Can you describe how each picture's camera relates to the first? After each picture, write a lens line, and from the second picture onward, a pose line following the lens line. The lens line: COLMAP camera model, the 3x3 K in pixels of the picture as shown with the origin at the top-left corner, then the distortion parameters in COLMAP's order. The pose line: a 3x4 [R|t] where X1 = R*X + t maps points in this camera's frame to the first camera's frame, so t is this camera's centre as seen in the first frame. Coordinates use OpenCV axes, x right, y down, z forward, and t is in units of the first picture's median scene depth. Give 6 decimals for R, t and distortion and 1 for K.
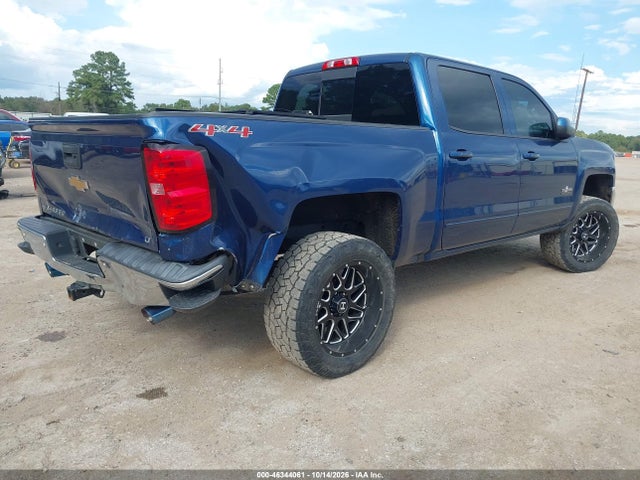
lens RADIAL K [[506.9, 0, 328.6], [0, 506.9, 239.7], [0, 0, 1]] dist [0.010155, -0.003415]
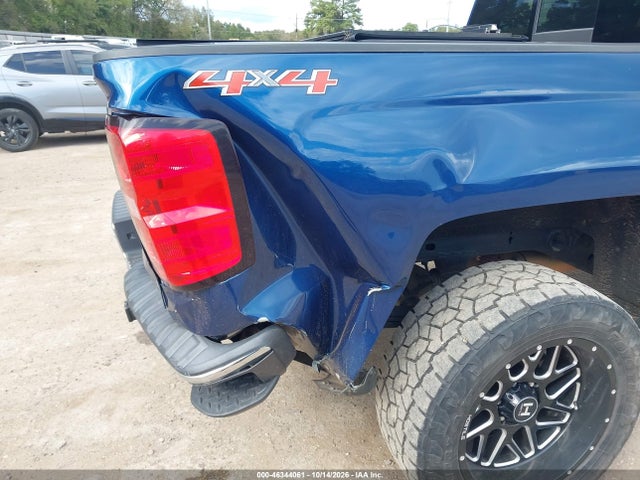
lens RADIAL K [[506.9, 0, 328.6], [0, 506.9, 239.7], [0, 0, 1]] dist [0.010155, -0.003415]
pose [[0.911488, 0.099879, -0.399017, 0.035115], [-0.043648, 0.988080, 0.147621, -0.114780], [0.409005, -0.117138, 0.904983, 0.471150]]
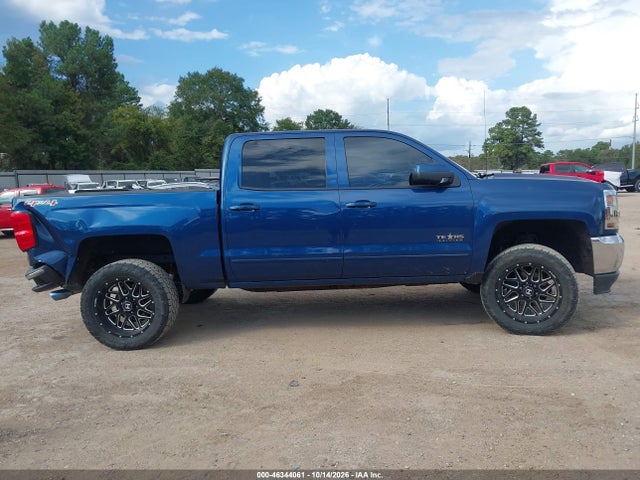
lens RADIAL K [[500.8, 0, 328.1], [0, 500.8, 241.1], [0, 0, 1]] dist [0.010440, 0.007283]
pose [[0.707370, 0.020979, -0.706533, 1.645292], [-0.083228, 0.995078, -0.053781, -0.040526], [0.701927, 0.096847, 0.705634, 0.317962]]
